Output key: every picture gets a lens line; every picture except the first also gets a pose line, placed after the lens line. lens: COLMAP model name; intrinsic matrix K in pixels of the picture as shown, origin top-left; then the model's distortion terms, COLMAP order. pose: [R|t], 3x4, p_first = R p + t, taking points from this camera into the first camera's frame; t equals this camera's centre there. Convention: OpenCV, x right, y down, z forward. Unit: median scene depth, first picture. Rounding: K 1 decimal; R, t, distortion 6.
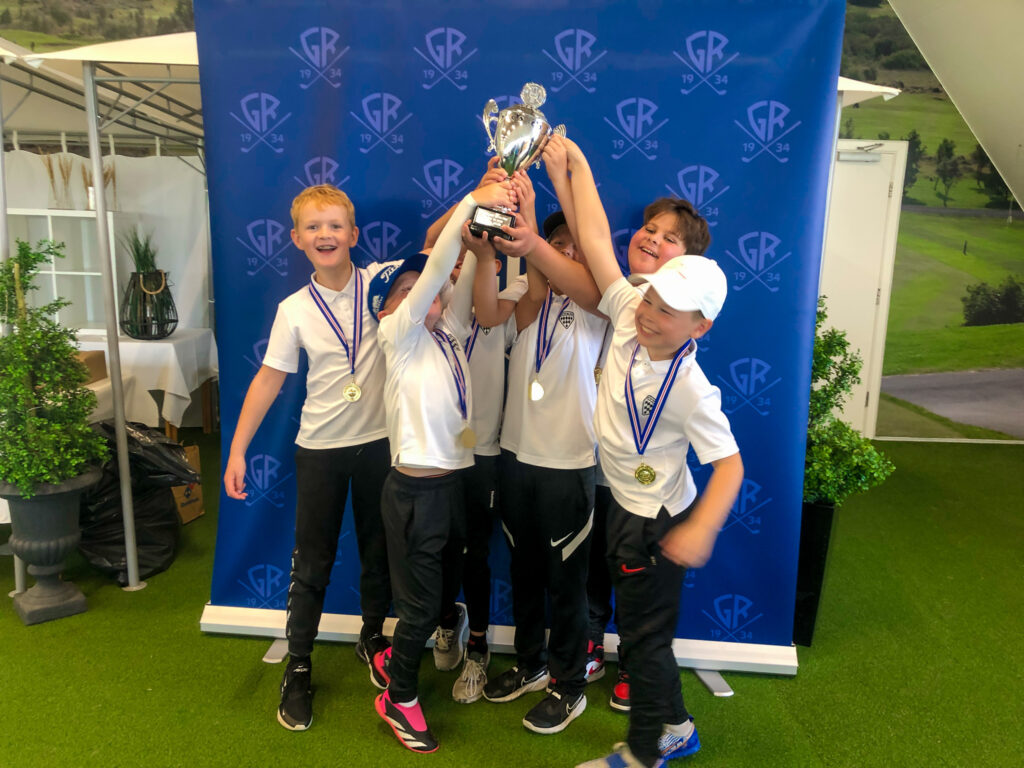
lens RADIAL K [[818.5, 0, 492.0], [0, 818.5, 394.8], [0, 0, 1]] dist [0.019969, -0.013215]
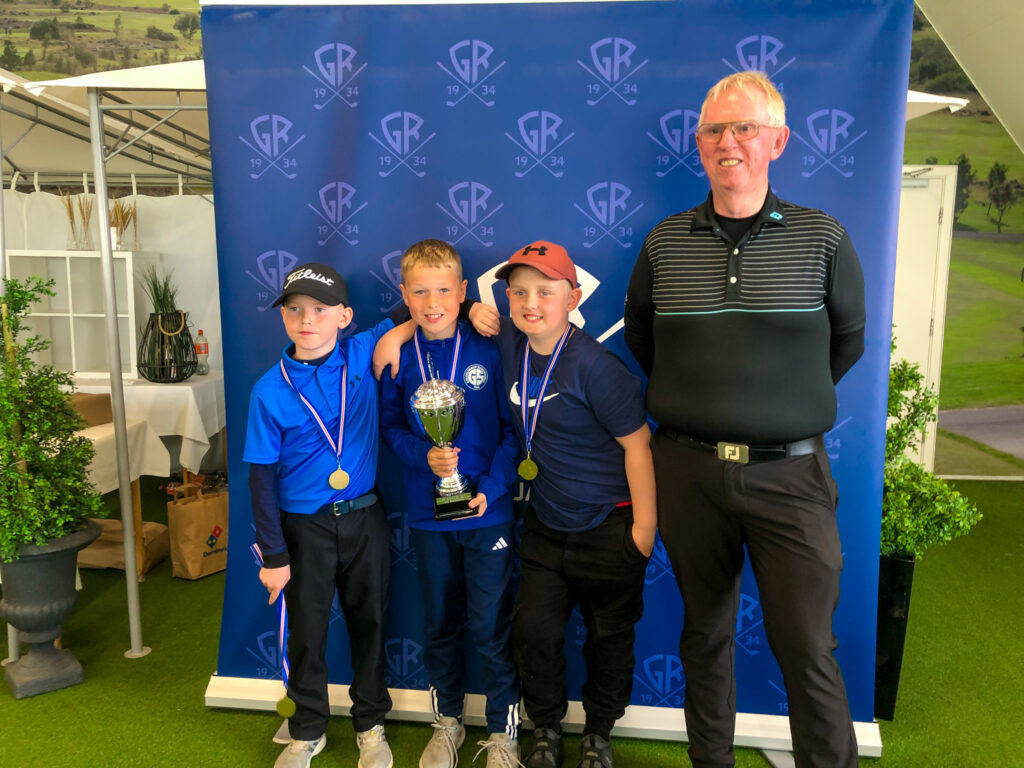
lens RADIAL K [[818.5, 0, 506.5], [0, 818.5, 386.6], [0, 0, 1]] dist [0.019969, -0.013215]
pose [[0.999659, -0.013262, -0.022515, -0.000859], [0.011951, 0.998280, -0.057403, -0.004779], [0.023238, 0.057114, 0.998097, 0.083770]]
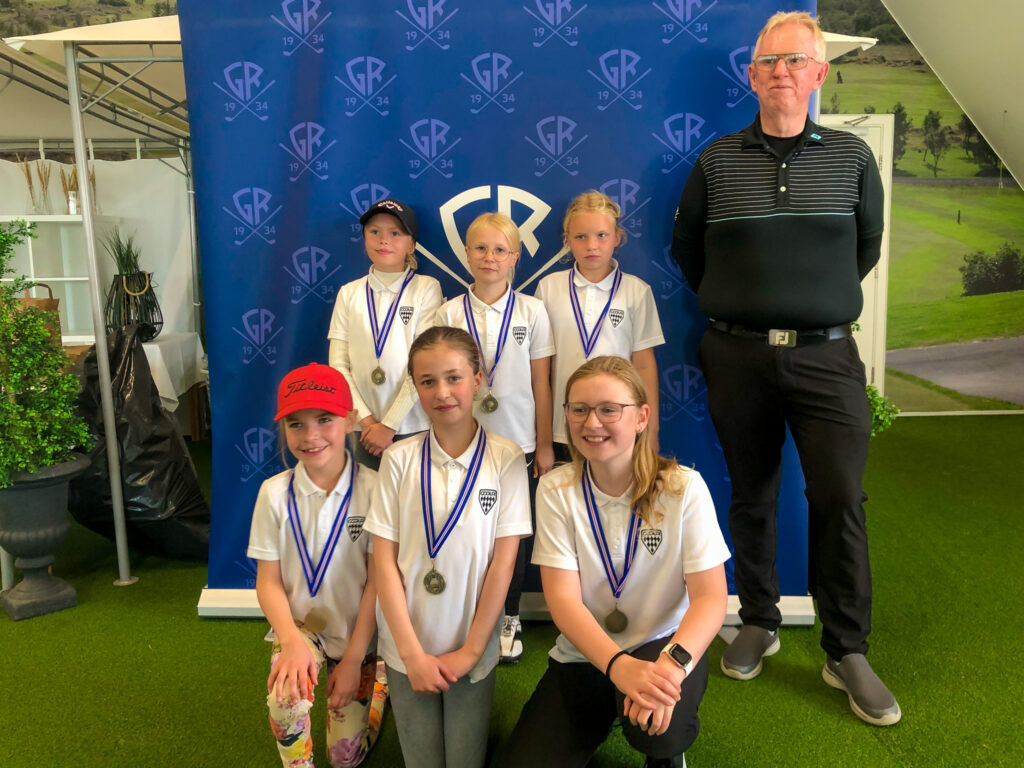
lens RADIAL K [[853.6, 0, 506.0], [0, 853.6, 368.1], [0, 0, 1]] dist [0.012617, 0.001218]
pose [[0.998660, -0.047592, 0.020327, -0.001330], [0.048718, 0.997062, -0.059103, 0.069088], [-0.017455, 0.060014, 0.998045, -0.021882]]
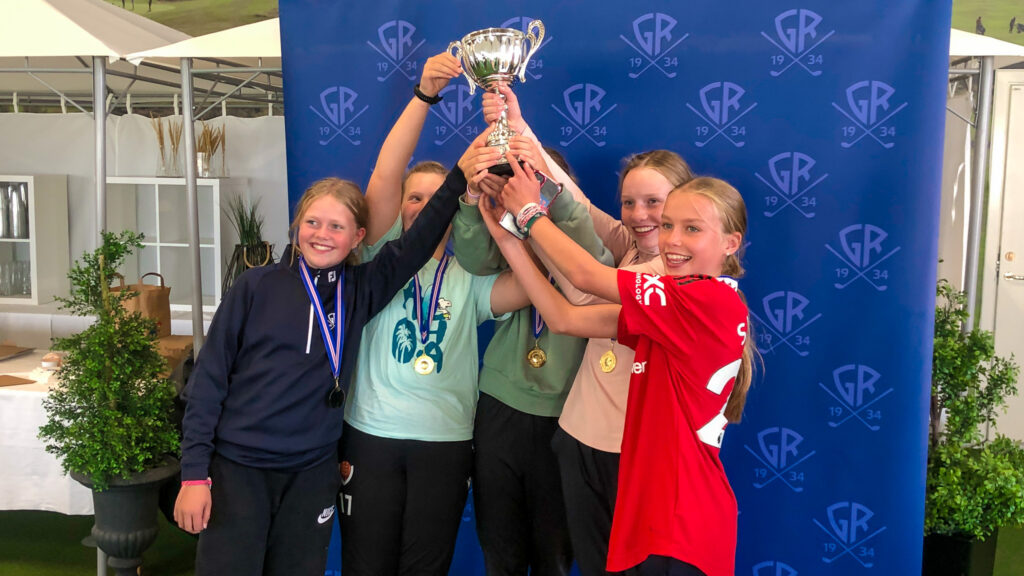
lens RADIAL K [[1079.3, 0, 507.3], [0, 1079.3, 288.5], [0, 0, 1]] dist [0.027370, 0.000000]
pose [[0.981251, 0.006944, -0.192611, 0.143757], [-0.021799, 0.996937, -0.075109, -0.025458], [0.191500, 0.077900, 0.978396, -0.185785]]
